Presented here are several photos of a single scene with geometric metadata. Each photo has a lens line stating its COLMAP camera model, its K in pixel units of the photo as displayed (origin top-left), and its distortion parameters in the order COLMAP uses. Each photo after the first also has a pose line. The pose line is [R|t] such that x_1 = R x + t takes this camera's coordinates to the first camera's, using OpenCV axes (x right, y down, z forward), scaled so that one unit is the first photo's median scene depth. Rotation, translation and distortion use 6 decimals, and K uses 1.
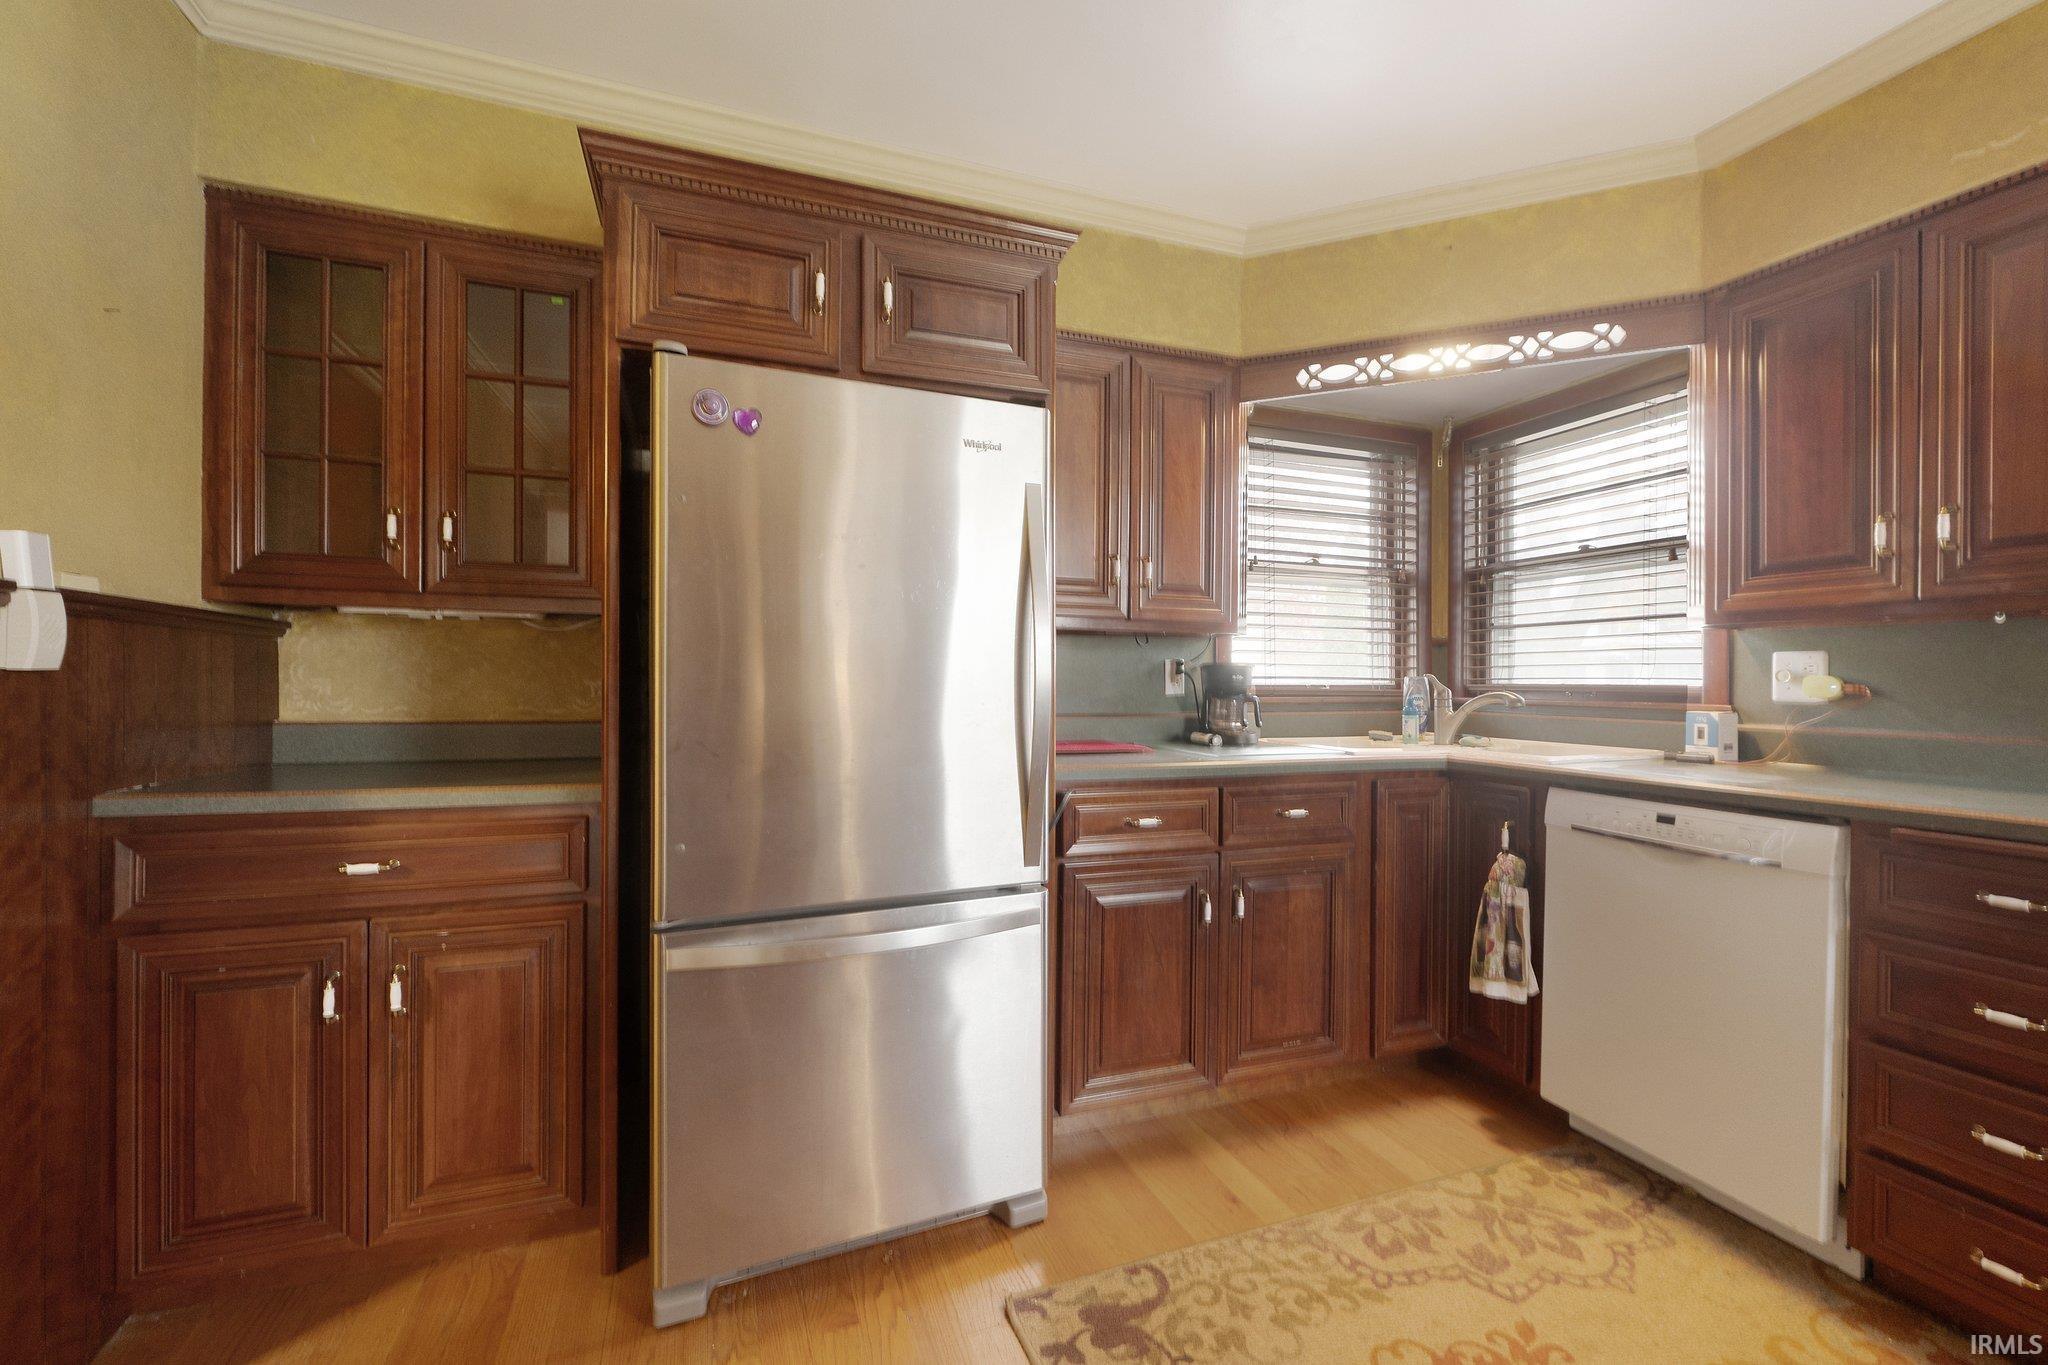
lens RADIAL K [[852.4, 0, 960.0], [0, 852.4, 682.8], [0, 0, 1]] dist [-0.014694, -0.001304]
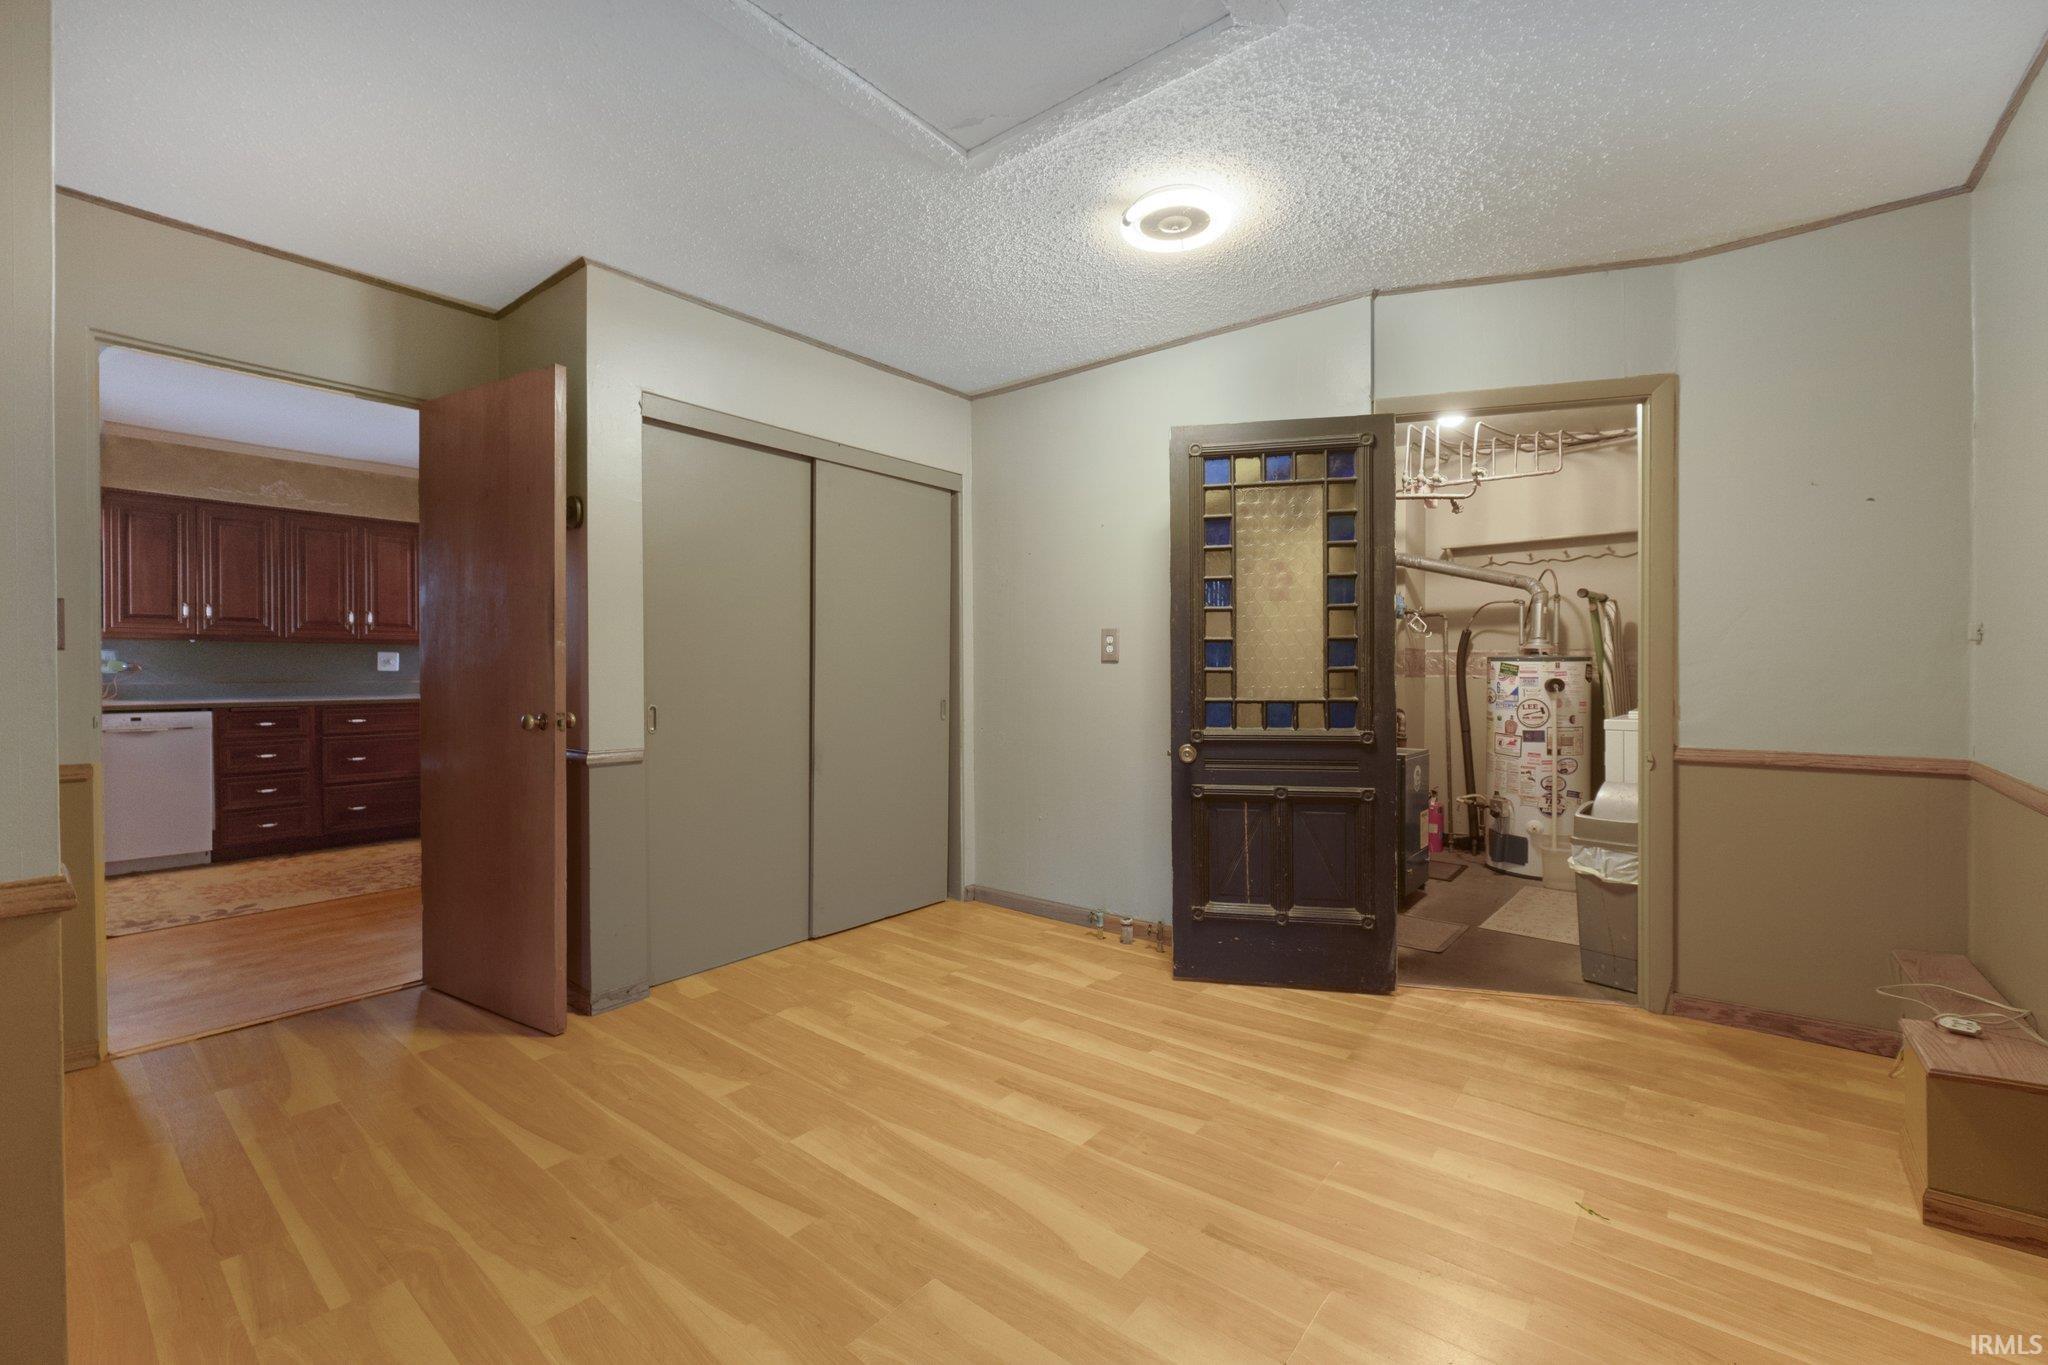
lens RADIAL K [[852.4, 0, 1018.2], [0, 852.4, 672.2], [0, 0, 1]] dist [-0.014694, -0.001304]
pose [[-0.568058, -0.009263, 0.822936, -2.822712], [-0.002564, 0.999952, 0.009486, -0.001901], [-0.822984, 0.003279, -0.568055, 0.287439]]
